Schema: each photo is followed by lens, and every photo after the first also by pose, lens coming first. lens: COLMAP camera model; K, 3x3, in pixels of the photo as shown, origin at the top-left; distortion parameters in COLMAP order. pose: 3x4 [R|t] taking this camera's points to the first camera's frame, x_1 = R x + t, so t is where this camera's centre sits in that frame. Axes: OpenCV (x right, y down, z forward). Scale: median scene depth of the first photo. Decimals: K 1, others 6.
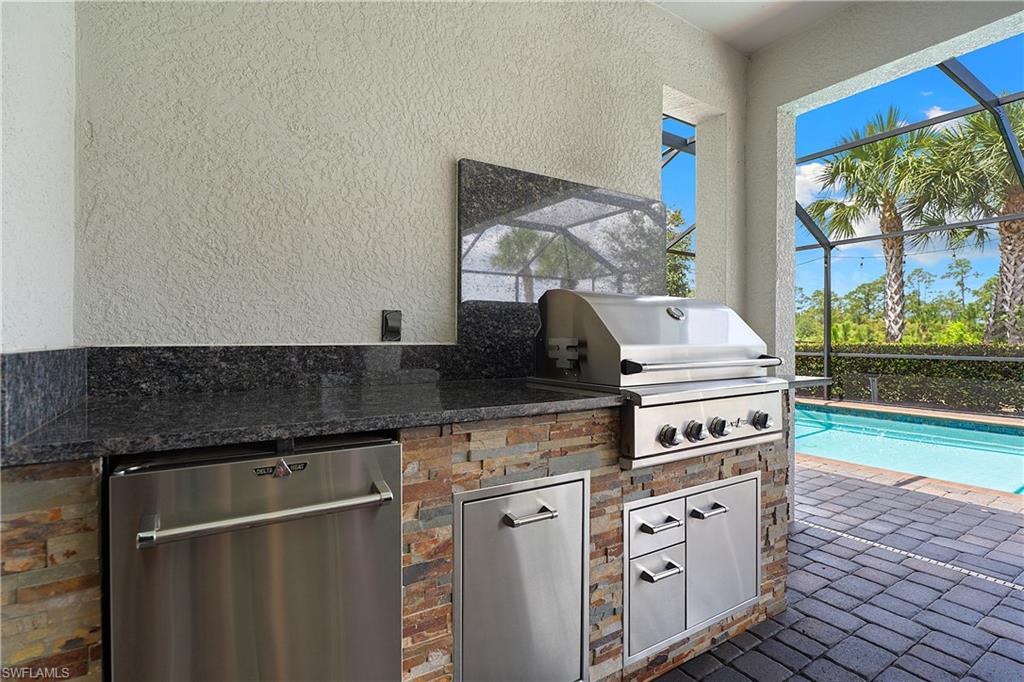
lens RADIAL K [[494.6, 0, 512.9], [0, 494.6, 339.2], [0, 0, 1]] dist [0.000439, 0.000103]
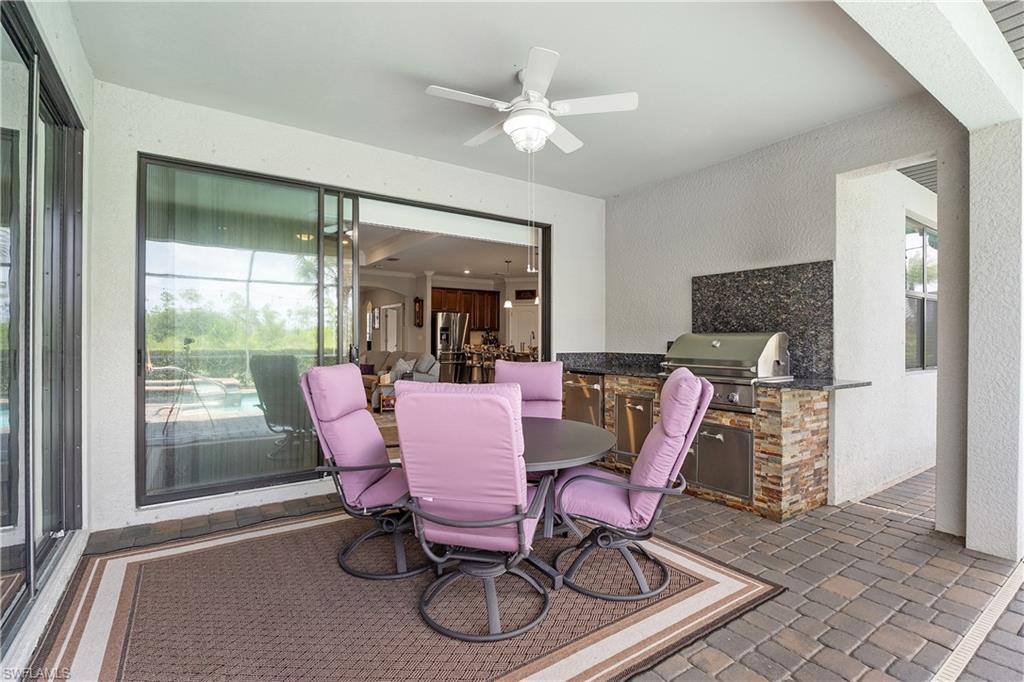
lens RADIAL K [[462.9, 0, 504.4], [0, 462.9, 343.2], [0, 0, 1]] dist [-0.003159, -0.000044]
pose [[0.021998, 0.002536, -0.999755, 2.284469], [-0.009265, 0.999954, 0.002333, -0.047224], [0.999715, 0.009212, 0.022021, 0.048715]]
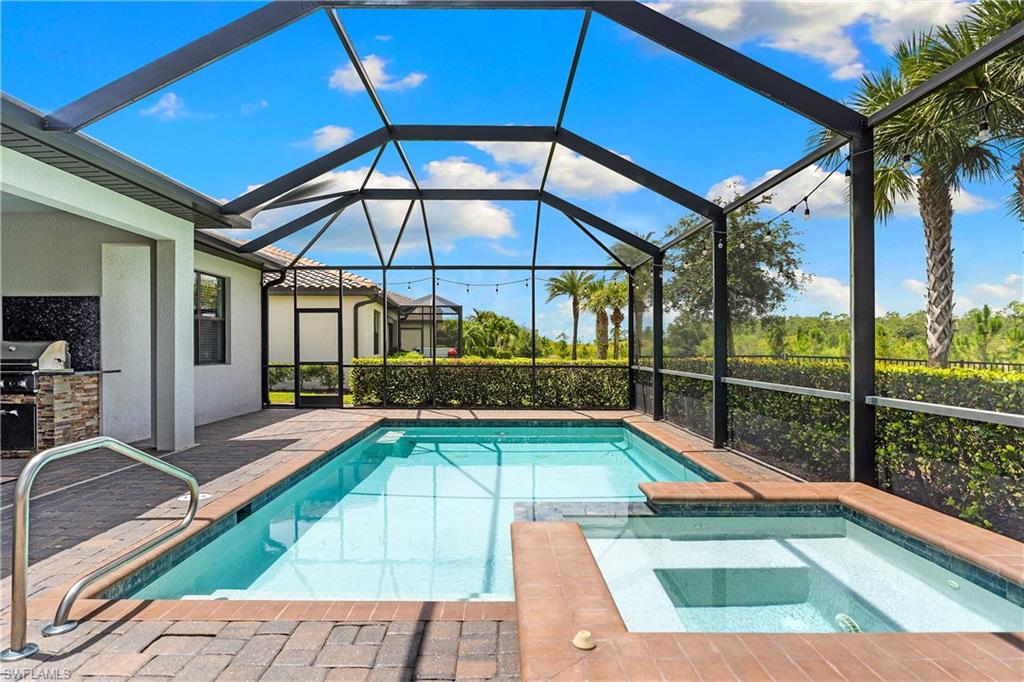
lens RADIAL K [[576.7, 0, 506.6], [0, 576.7, 346.4], [0, 0, 1]] dist [-0.014199, -0.000953]
pose [[0.841732, -0.004242, -0.539879, 4.403079], [0.001248, 0.999982, -0.005912, -0.037839], [0.539895, 0.004303, 0.841722, -0.254452]]
